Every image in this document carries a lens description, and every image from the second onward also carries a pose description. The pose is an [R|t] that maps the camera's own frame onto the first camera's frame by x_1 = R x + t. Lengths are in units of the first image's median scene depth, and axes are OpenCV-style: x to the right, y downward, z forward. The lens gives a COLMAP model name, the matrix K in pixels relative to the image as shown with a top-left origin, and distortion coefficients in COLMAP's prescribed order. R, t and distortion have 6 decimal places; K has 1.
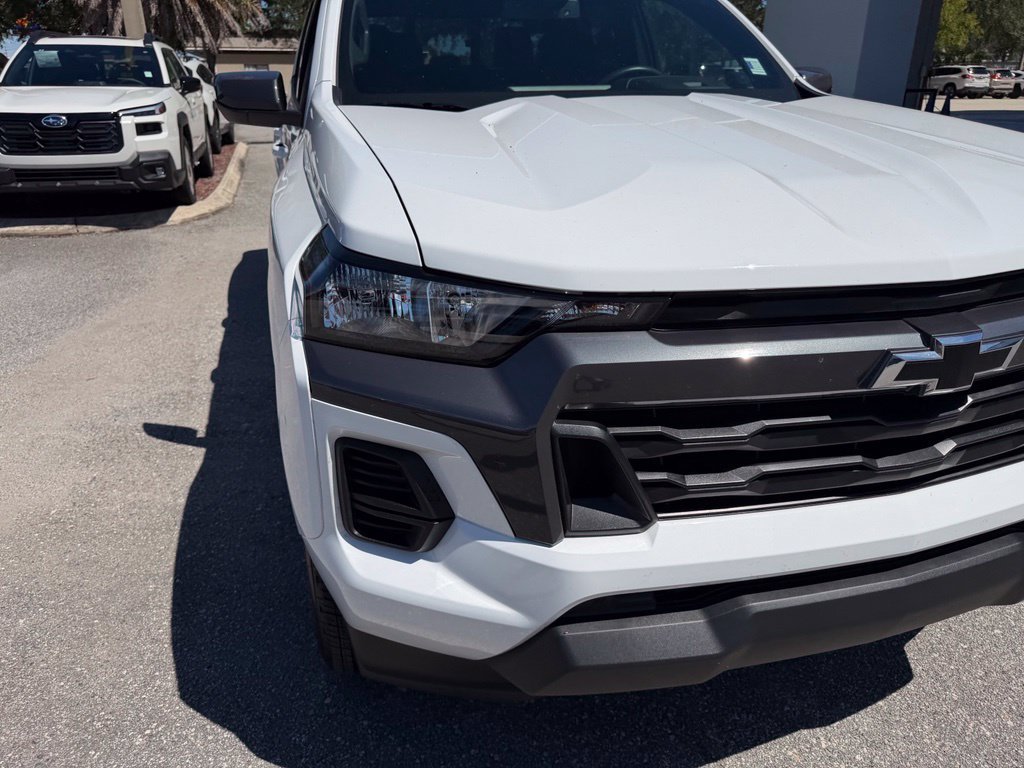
lens RADIAL K [[726.1, 0, 529.0], [0, 726.1, 382.9], [0, 0, 1]] dist [0.042141, -0.060584]
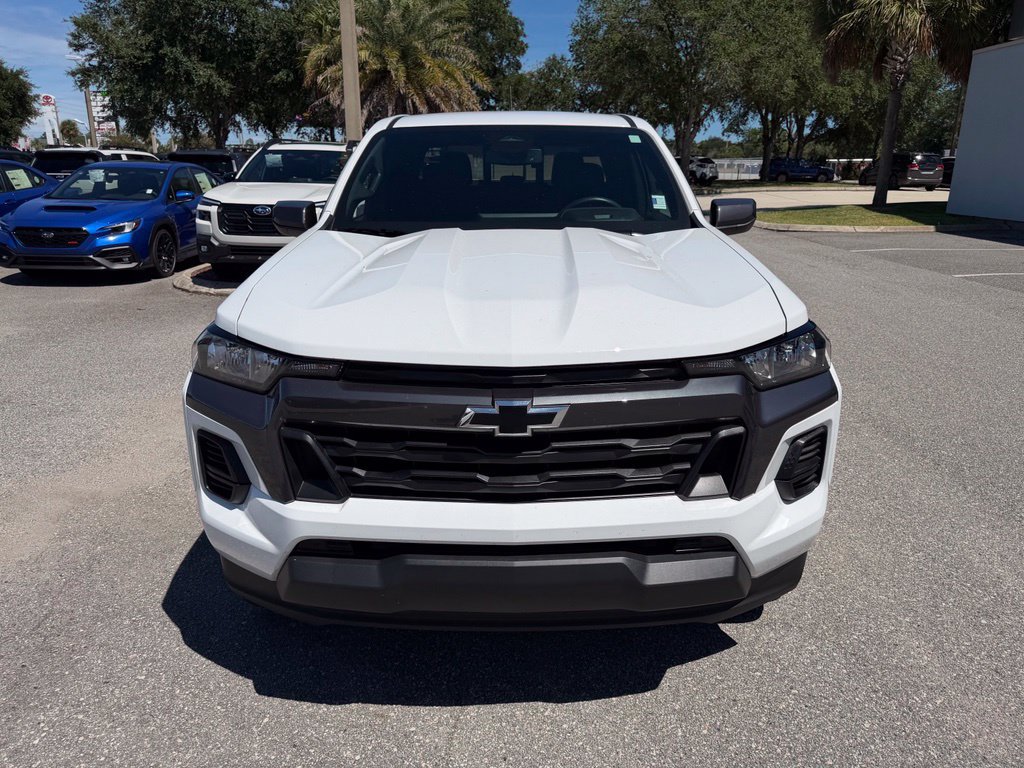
lens RADIAL K [[726.1, 0, 529.0], [0, 726.1, 382.9], [0, 0, 1]] dist [0.042141, -0.060584]
pose [[0.960428, 0.083312, -0.265776, 0.945034], [-0.110010, 0.990100, -0.087175, 0.029609], [0.255882, 0.112963, 0.960085, -0.489165]]
